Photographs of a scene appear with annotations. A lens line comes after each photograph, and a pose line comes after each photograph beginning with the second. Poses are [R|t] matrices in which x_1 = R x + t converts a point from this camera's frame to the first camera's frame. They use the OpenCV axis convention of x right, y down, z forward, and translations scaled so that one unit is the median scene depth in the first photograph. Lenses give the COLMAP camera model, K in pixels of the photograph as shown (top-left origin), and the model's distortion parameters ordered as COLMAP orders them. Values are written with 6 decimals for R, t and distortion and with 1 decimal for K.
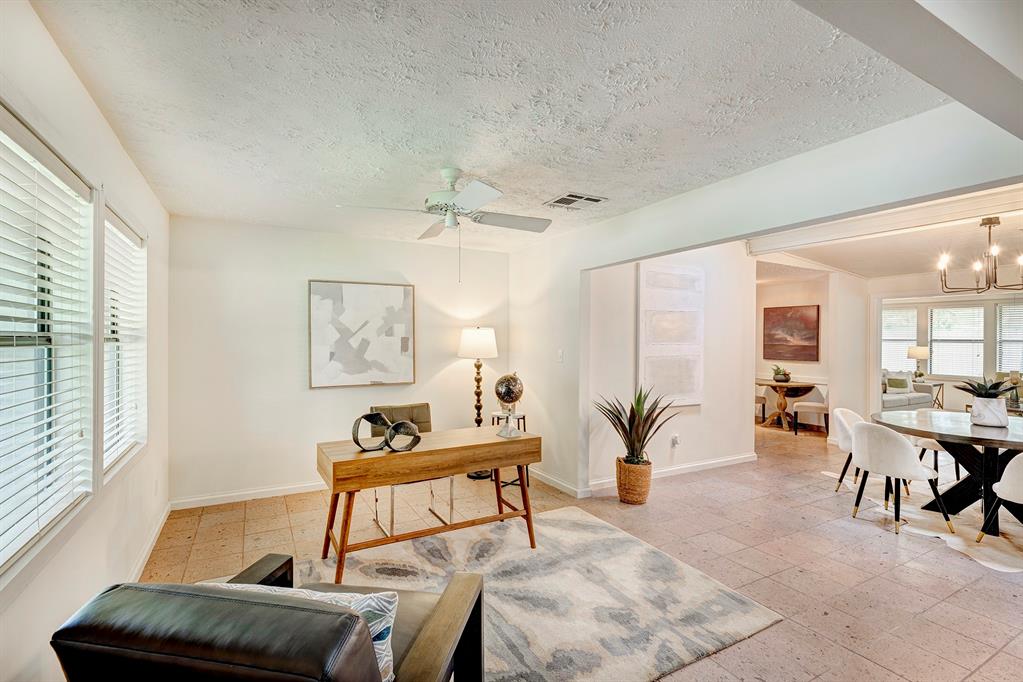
lens RADIAL K [[473.9, 0, 511.5], [0, 473.9, 341.0], [0, 0, 1]] dist [-0.001152, -0.000518]
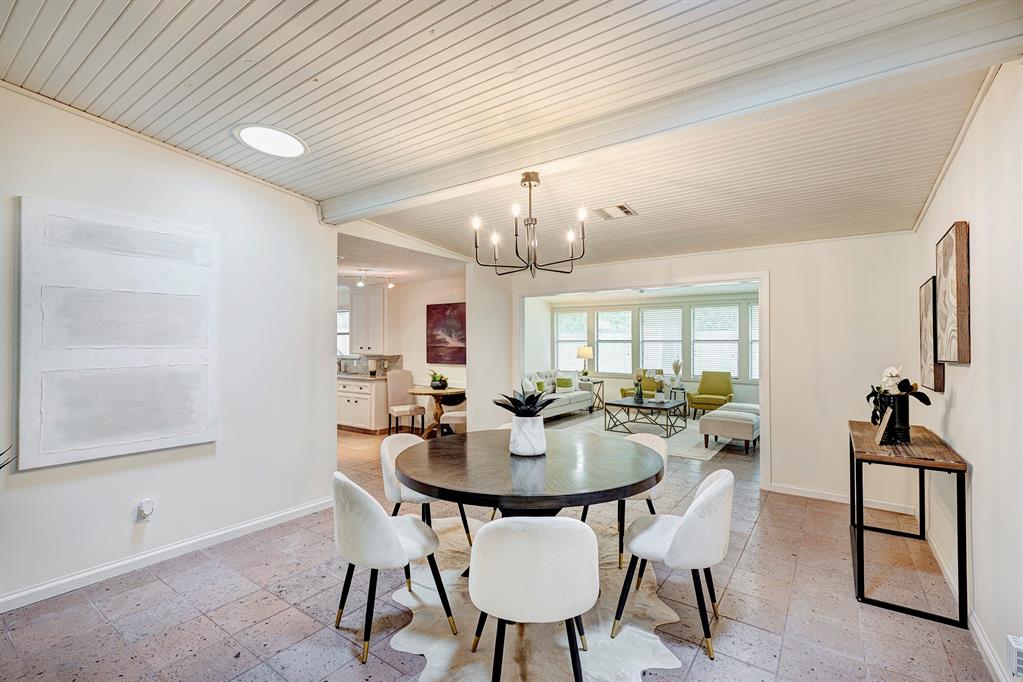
lens RADIAL K [[459.0, 0, 511.5], [0, 459.0, 341.0], [0, 0, 1]] dist [-0.001317, -0.000081]
pose [[0.899759, -0.005771, 0.436349, 0.318923], [0.009301, 0.999939, -0.005954, 0.003834], [-0.436288, 0.009415, 0.899758, 0.173553]]
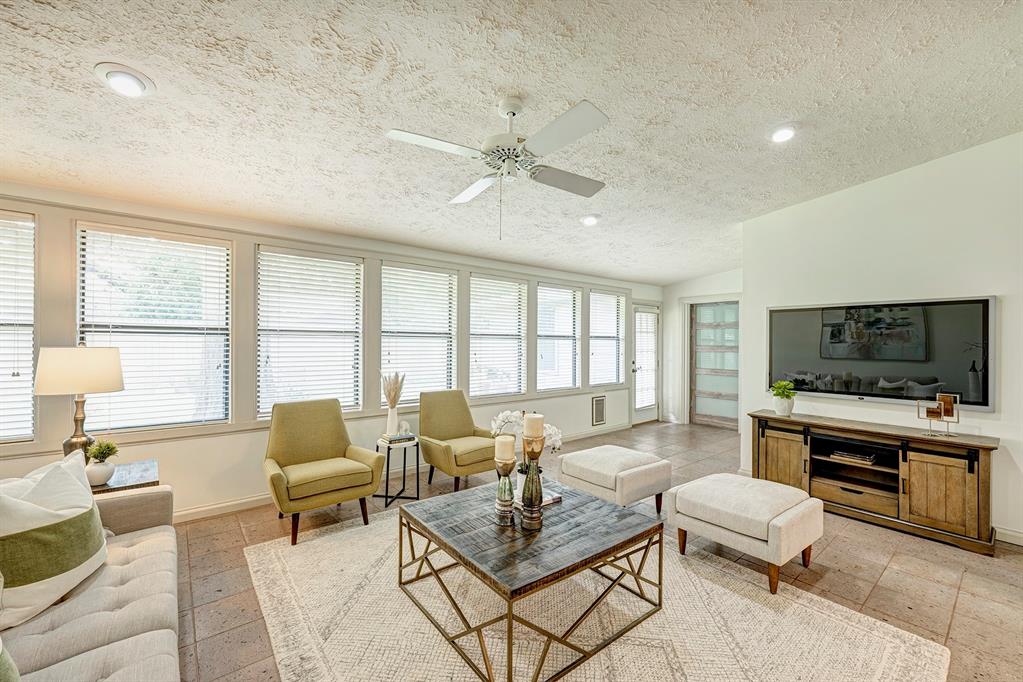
lens RADIAL K [[409.3, 0, 511.5], [0, 409.3, 341.0], [0, 0, 1]] dist [-0.001300, -0.000115]
pose [[-0.164971, -0.009023, 0.986257, 0.714734], [-0.004015, 0.999956, 0.008476, 0.006338], [-0.986290, -0.002562, -0.165000, 0.965090]]
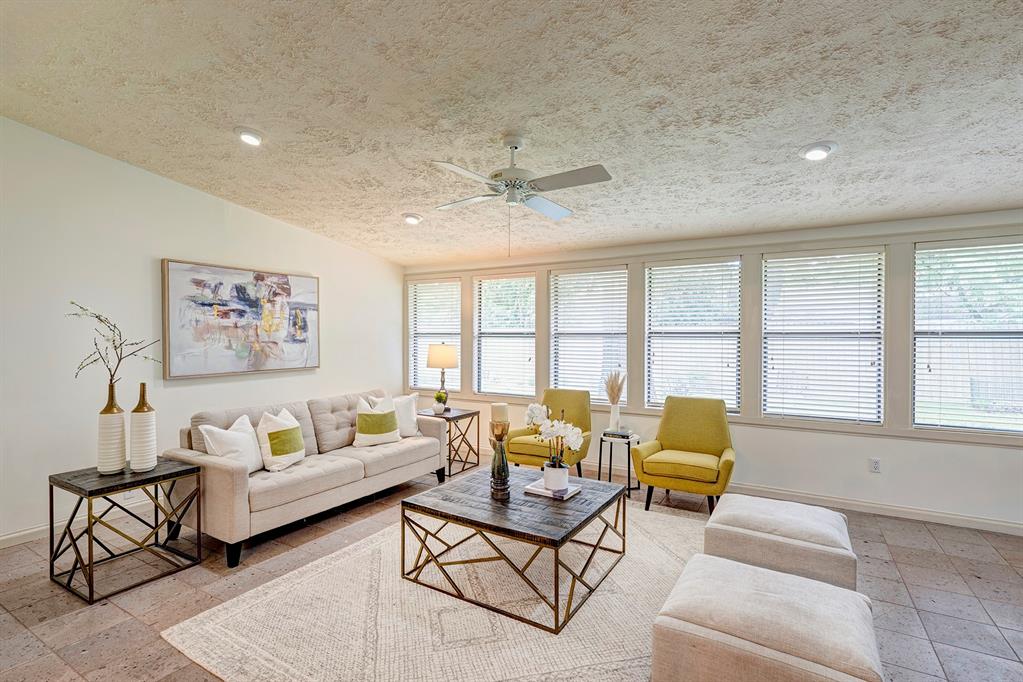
lens RADIAL K [[473.9, 0, 511.5], [0, 473.9, 341.0], [0, 0, 1]] dist [-0.001152, -0.000518]
pose [[0.862086, -0.005781, 0.506729, 0.795468], [0.005593, 0.999983, 0.001892, 0.008119], [-0.506731, 0.001204, 0.862103, 0.596789]]
